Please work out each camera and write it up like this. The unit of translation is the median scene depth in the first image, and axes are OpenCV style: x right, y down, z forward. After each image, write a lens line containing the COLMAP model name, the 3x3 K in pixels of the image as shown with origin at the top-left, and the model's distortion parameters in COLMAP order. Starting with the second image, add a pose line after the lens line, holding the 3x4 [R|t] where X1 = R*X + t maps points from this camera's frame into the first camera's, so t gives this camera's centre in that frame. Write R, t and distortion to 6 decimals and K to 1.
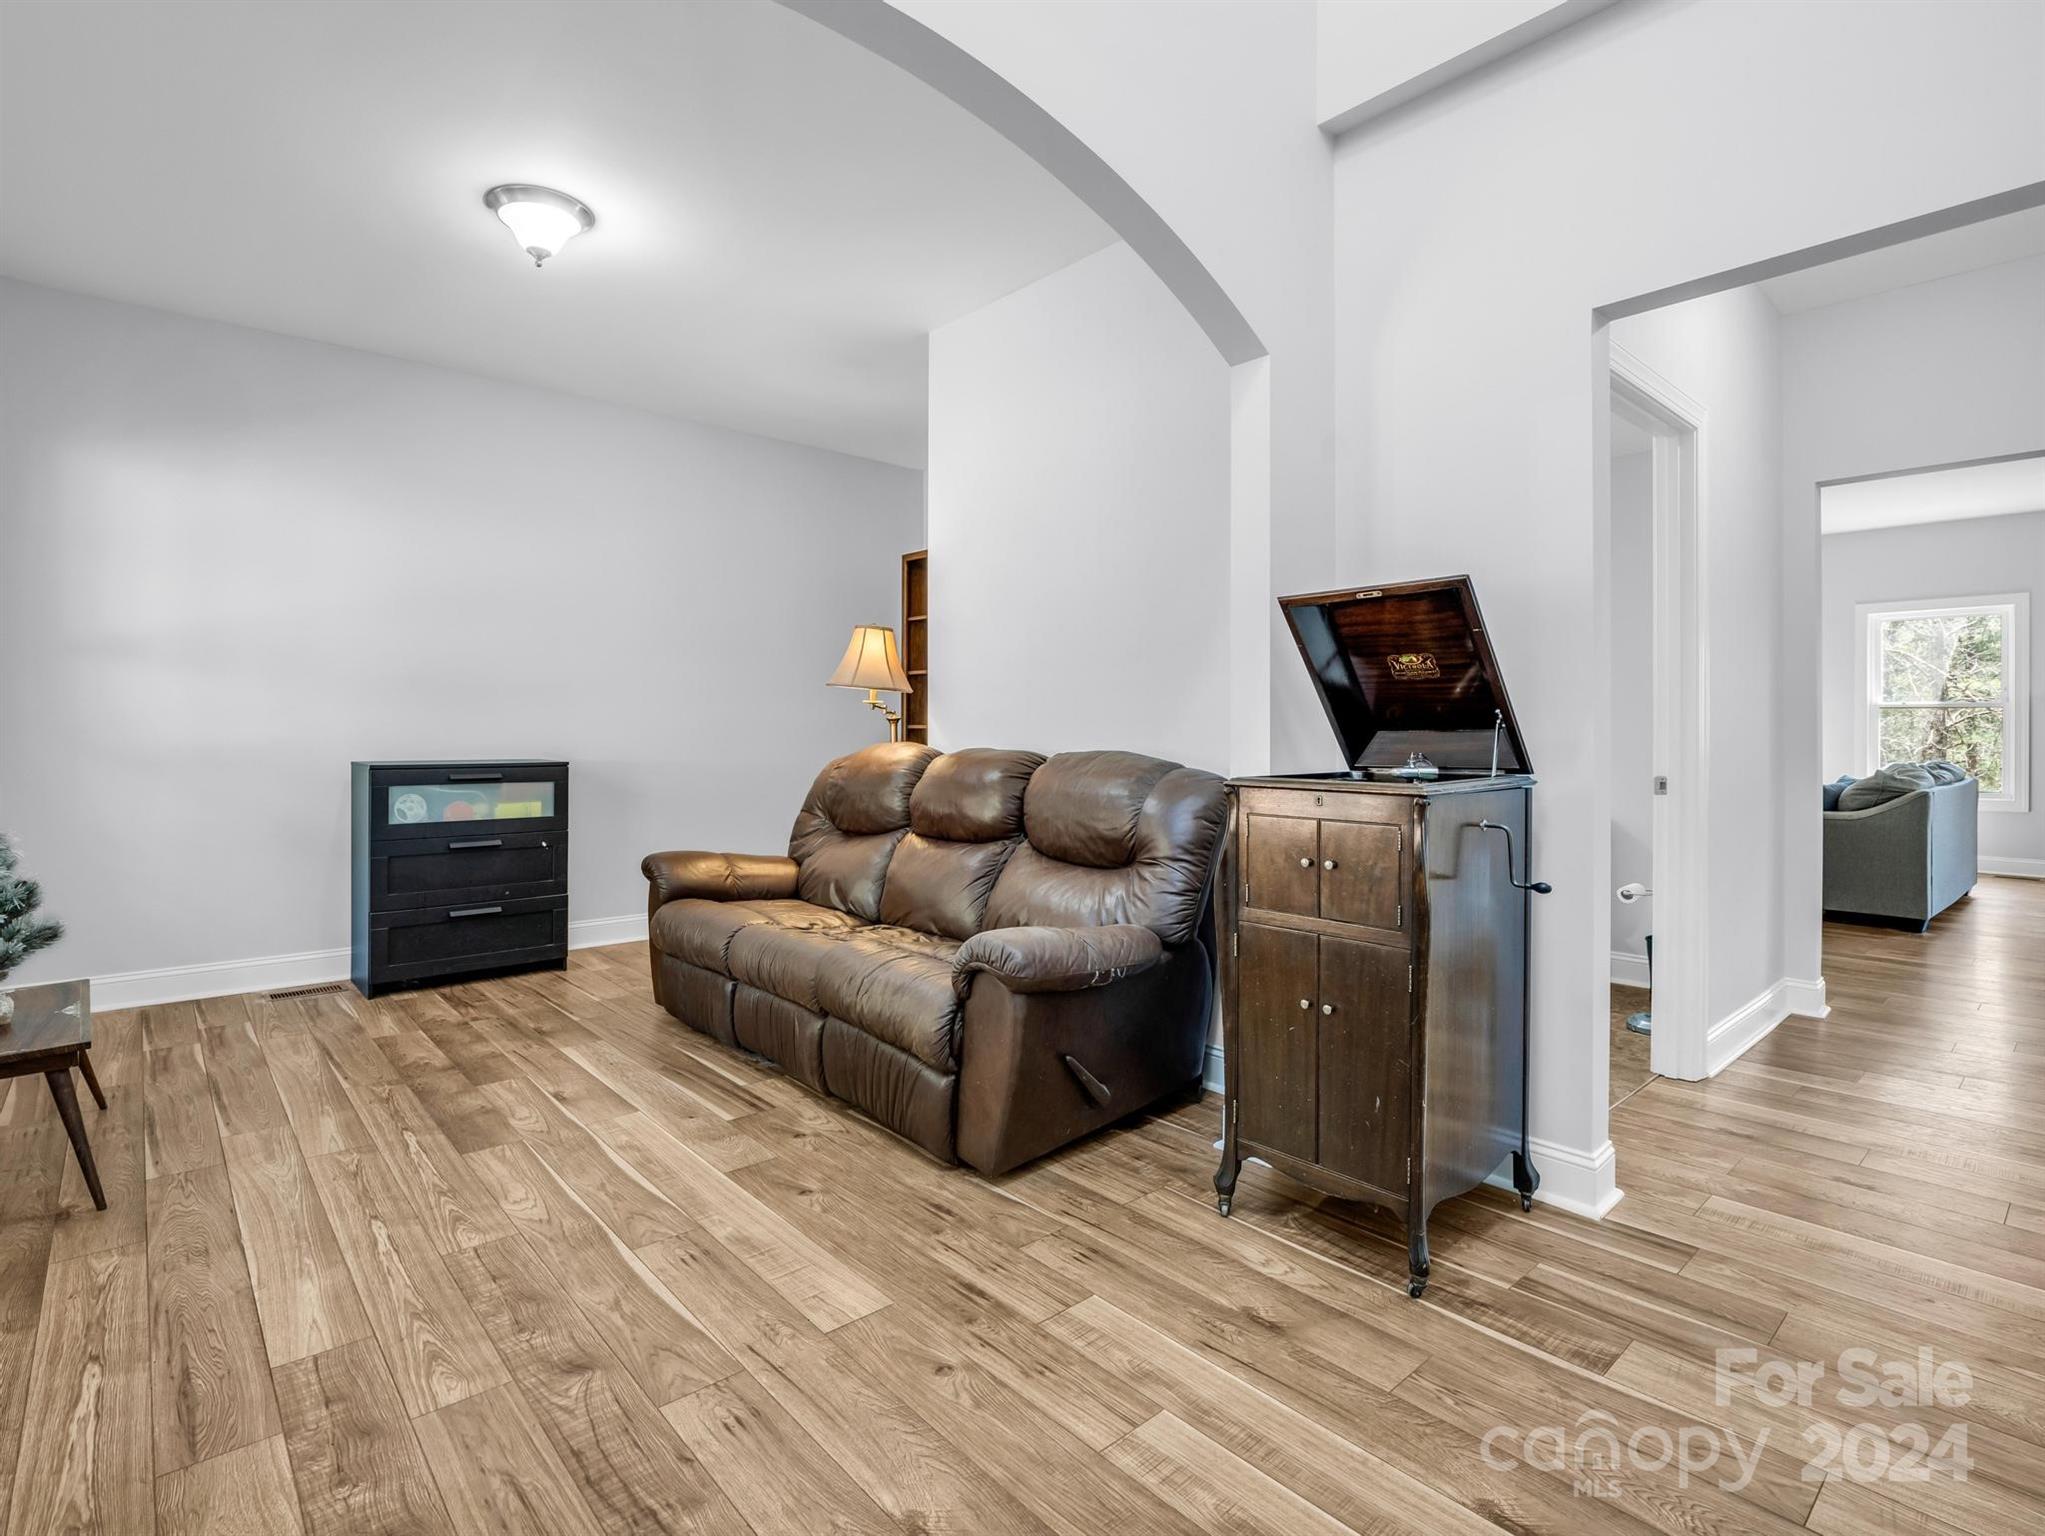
lens RADIAL K [[1020.1, 0, 1024.2], [0, 1020.1, 749.3], [0, 0, 1]] dist [-0.012015, -0.002505]
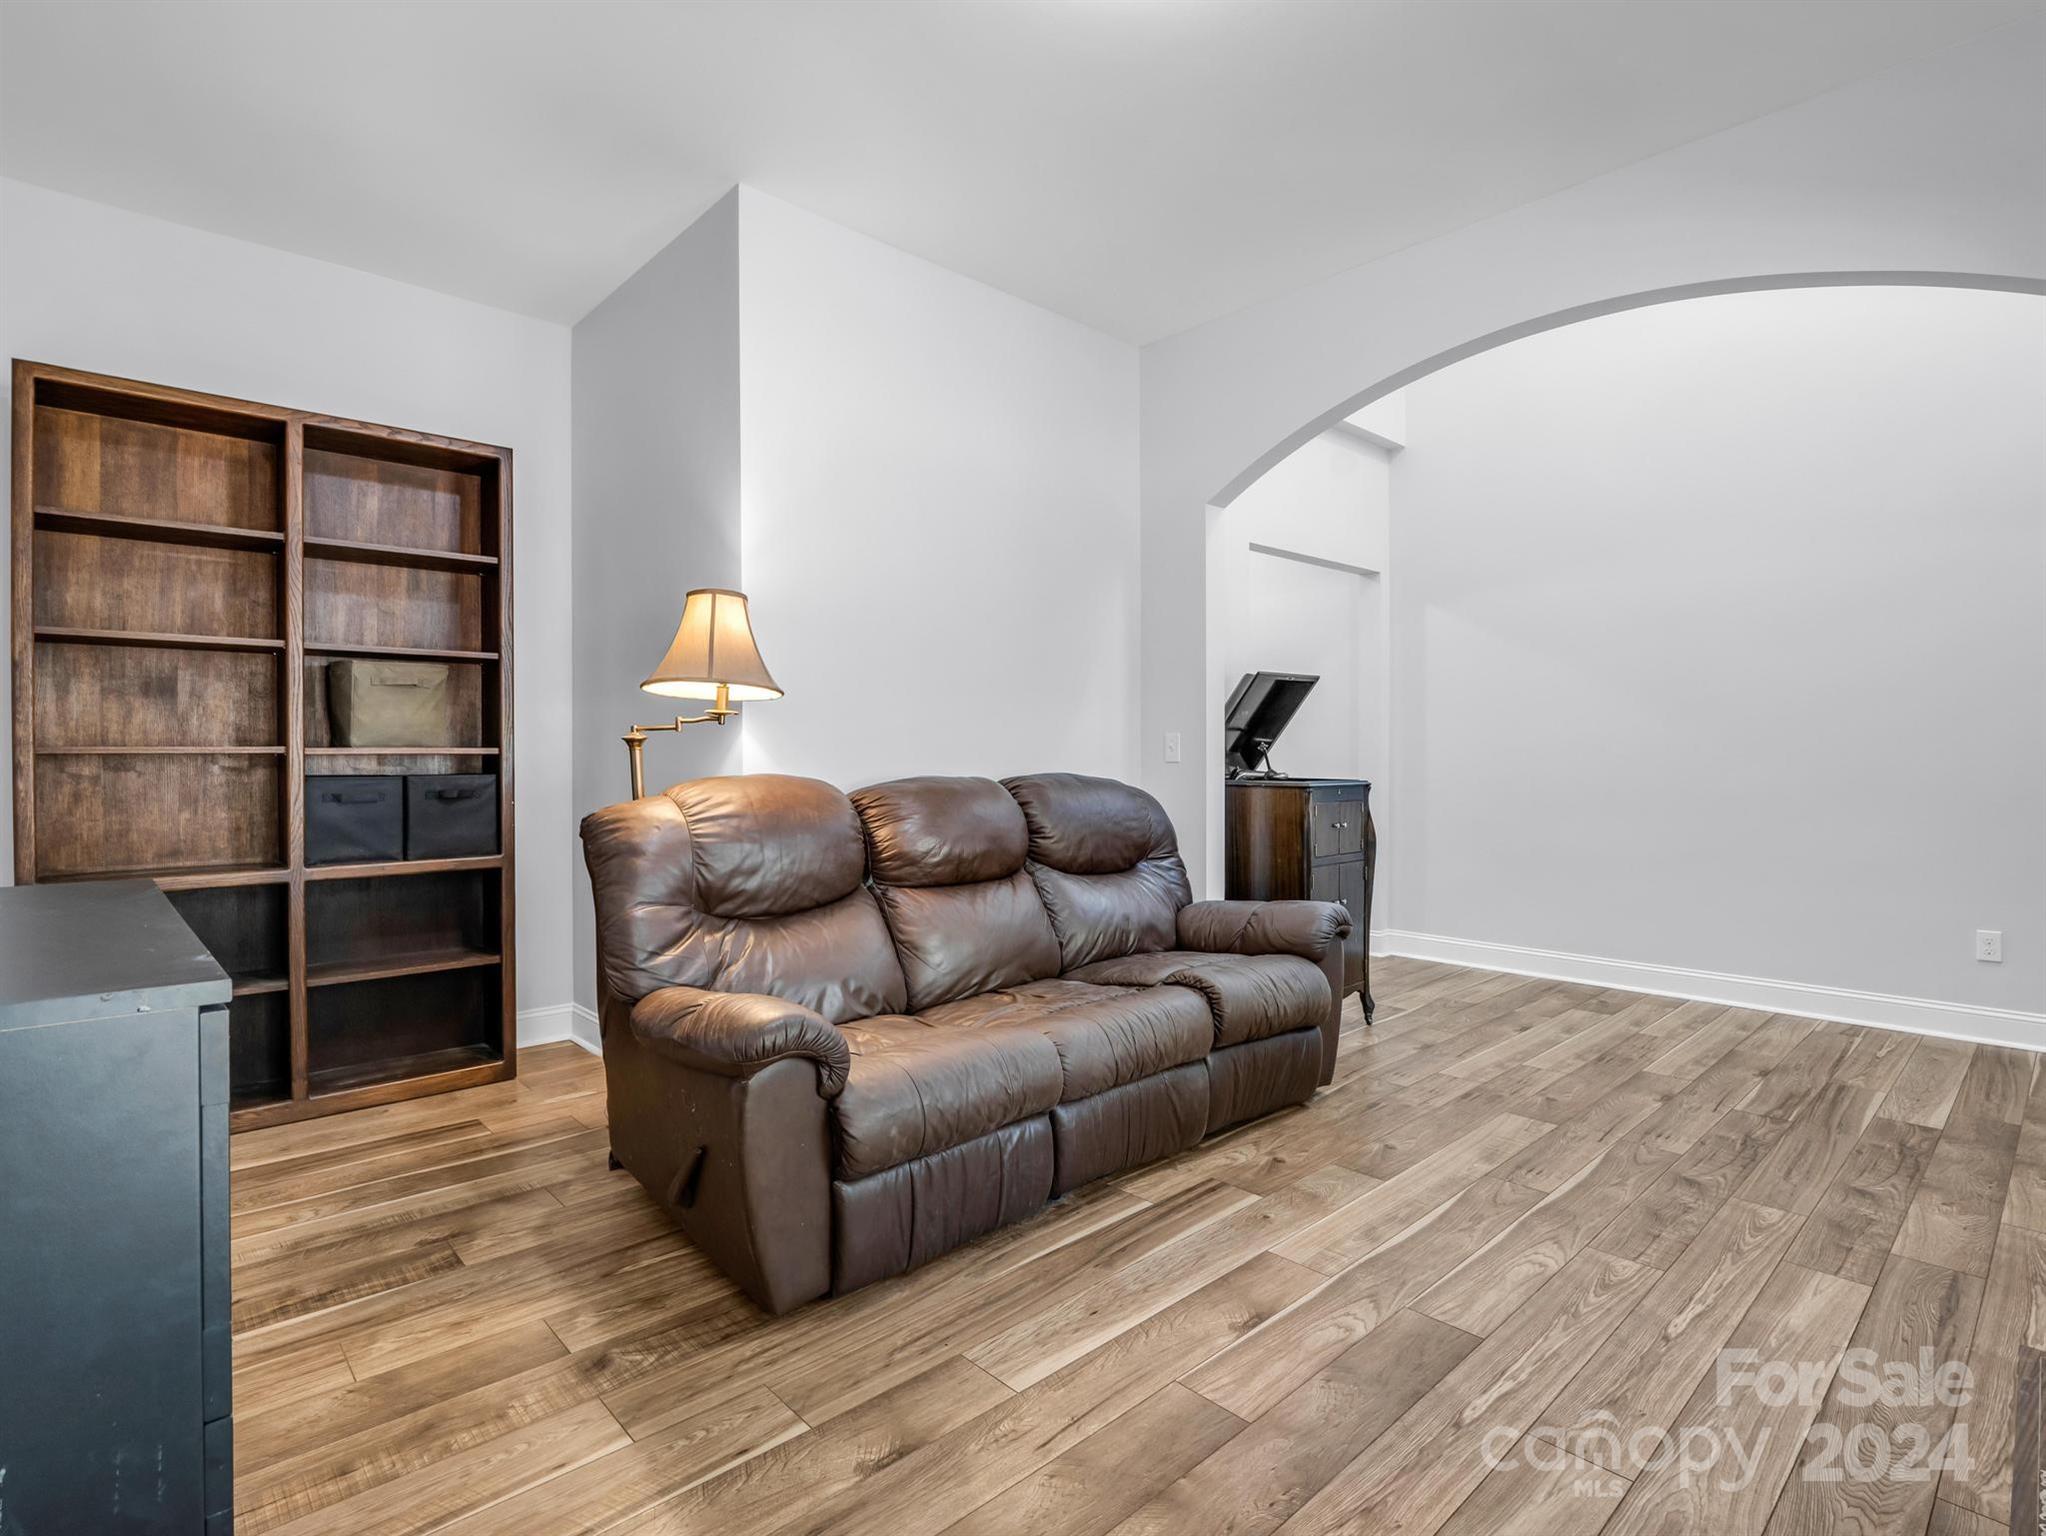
lens RADIAL K [[1020.6, 0, 969.7], [0, 1020.6, 759.5], [0, 0, 1]] dist [-0.012015, -0.002505]
pose [[0.001609, -0.009848, 0.999950, -1.331190], [0.020552, 0.999741, 0.009813, -0.033081], [-0.999787, 0.020536, 0.001811, 1.413567]]
